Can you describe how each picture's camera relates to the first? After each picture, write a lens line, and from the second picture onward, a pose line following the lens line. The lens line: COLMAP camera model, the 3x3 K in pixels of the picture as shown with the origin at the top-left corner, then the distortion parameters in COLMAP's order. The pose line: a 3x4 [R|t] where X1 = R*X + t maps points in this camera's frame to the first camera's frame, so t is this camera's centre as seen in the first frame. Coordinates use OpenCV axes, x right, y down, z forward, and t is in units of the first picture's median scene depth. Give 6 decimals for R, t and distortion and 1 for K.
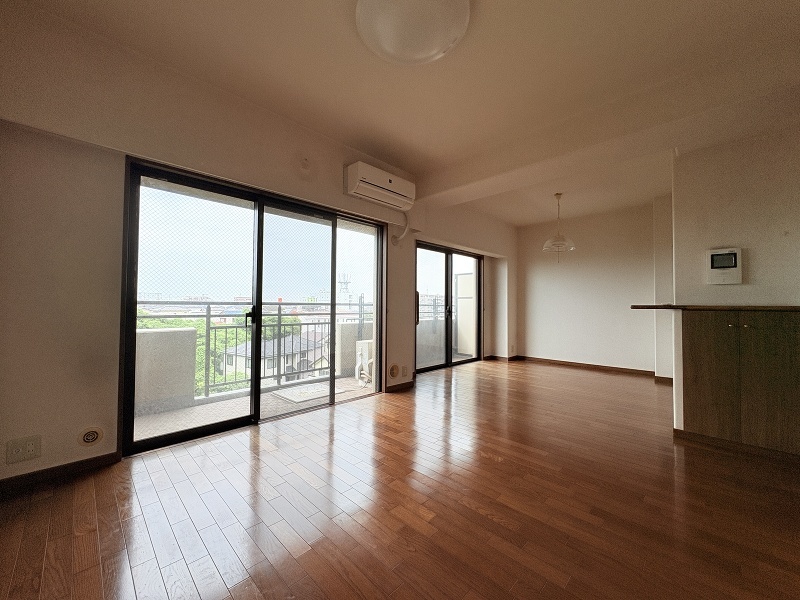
lens RADIAL K [[319.4, 0, 402.8], [0, 319.4, 301.3], [0, 0, 1]] dist [-0.000324, 0.000404]
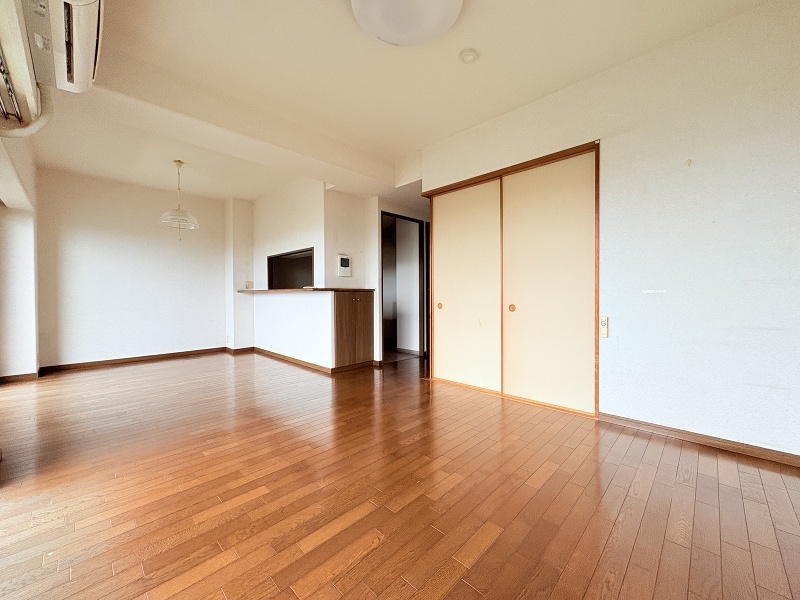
lens RADIAL K [[319.4, 0, 397.3], [0, 319.4, 297.4], [0, 0, 1]] dist [-0.000324, 0.000404]
pose [[0.003402, -0.013459, 0.999904, -0.681523], [-0.010956, 0.999849, 0.013495, 0.032716], [-0.999934, -0.011001, 0.003254, 0.685129]]
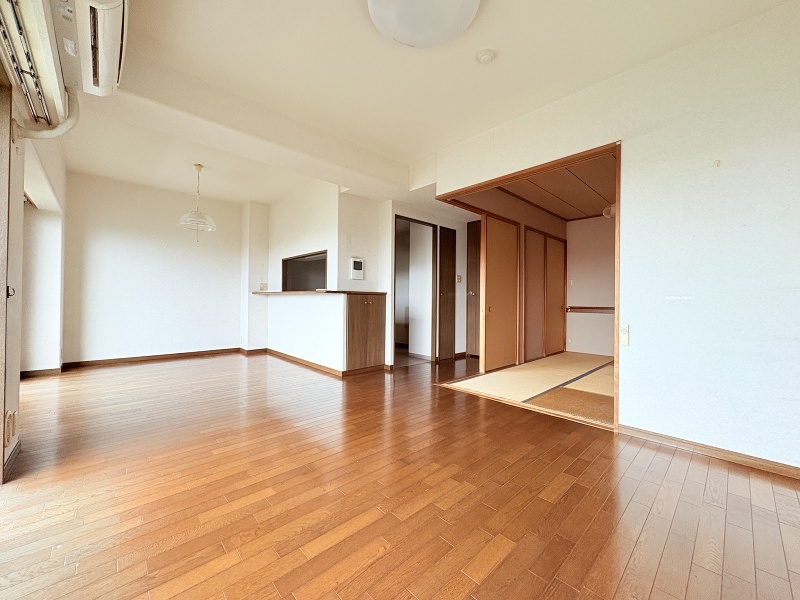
lens RADIAL K [[319.4, 0, 397.1], [0, 319.4, 297.3], [0, 0, 1]] dist [-0.000324, 0.000404]
pose [[0.044699, 0.002716, 0.998997, -0.670474], [-0.027527, 0.999620, -0.001486, 0.039041], [-0.998621, -0.027433, 0.044757, 0.682087]]
